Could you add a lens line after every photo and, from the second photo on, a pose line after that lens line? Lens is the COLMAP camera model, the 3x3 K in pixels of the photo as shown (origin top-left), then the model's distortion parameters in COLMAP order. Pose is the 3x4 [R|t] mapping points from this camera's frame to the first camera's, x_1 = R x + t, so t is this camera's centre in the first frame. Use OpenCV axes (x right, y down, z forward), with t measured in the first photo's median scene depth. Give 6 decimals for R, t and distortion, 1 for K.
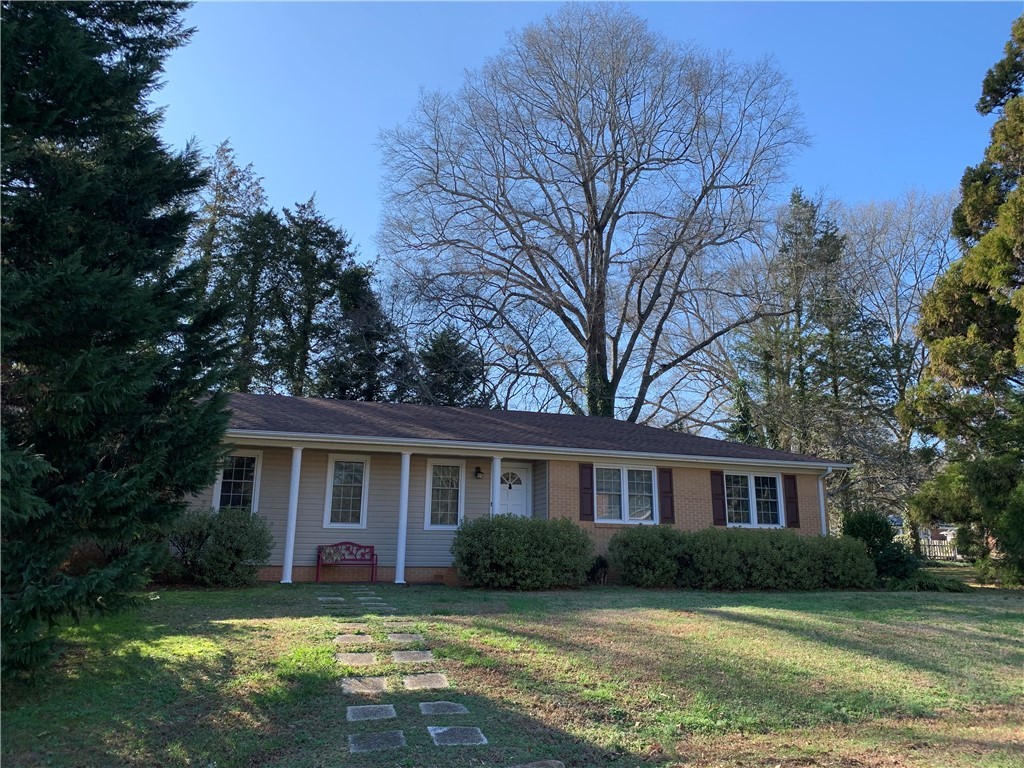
lens RADIAL K [[718.8, 0, 512.0], [0, 718.8, 384.0], [0, 0, 1]] dist [0.046836, -0.090317]
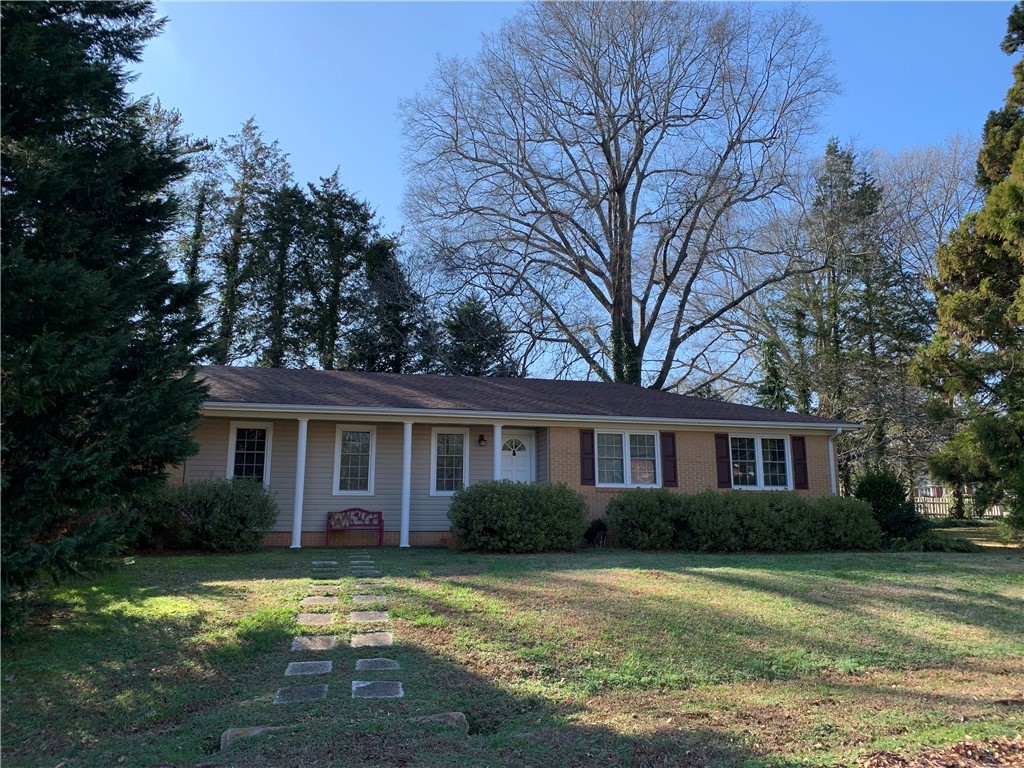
lens RADIAL K [[718.8, 0, 512.0], [0, 718.8, 384.0], [0, 0, 1]] dist [0.046836, -0.090317]
pose [[0.997036, -0.023224, -0.073342, 0.069708], [0.026734, 0.998526, 0.047242, -0.002938], [0.072137, -0.049063, 0.996187, -0.009991]]
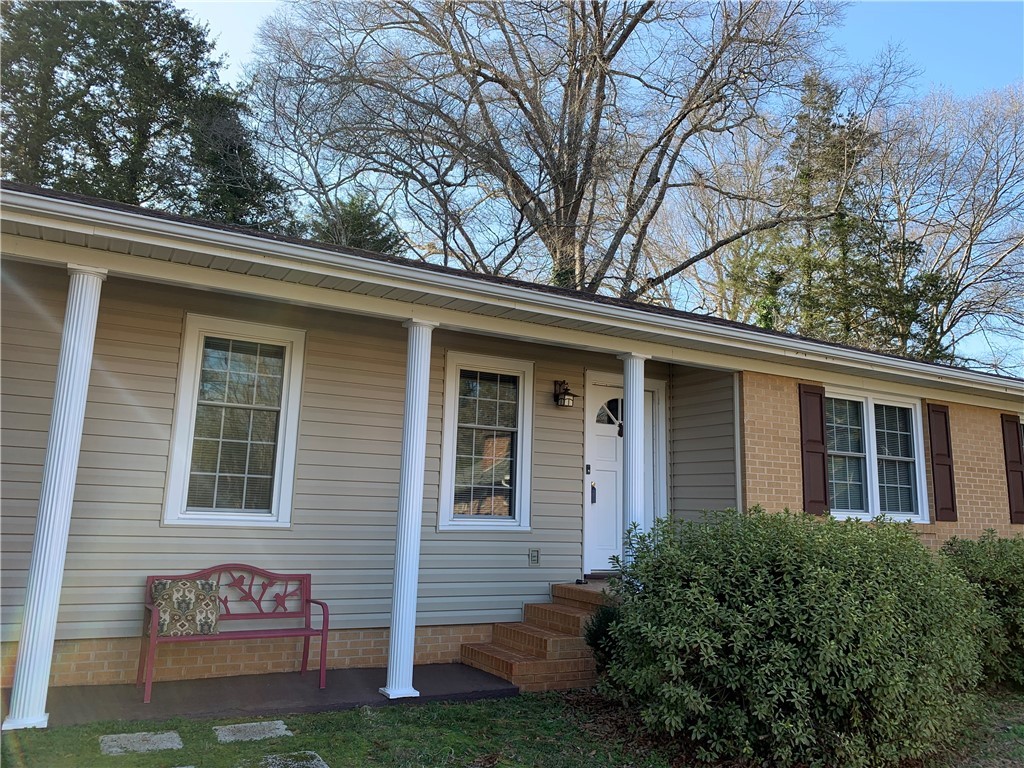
lens RADIAL K [[722.3, 0, 487.5], [0, 722.3, 381.5], [0, 0, 1]] dist [-0.011757, -0.003779]
pose [[0.981728, 0.053728, 0.182549, -0.160557], [-0.065005, 0.996292, 0.056357, 0.093124], [-0.178845, -0.067194, 0.981580, 0.581476]]
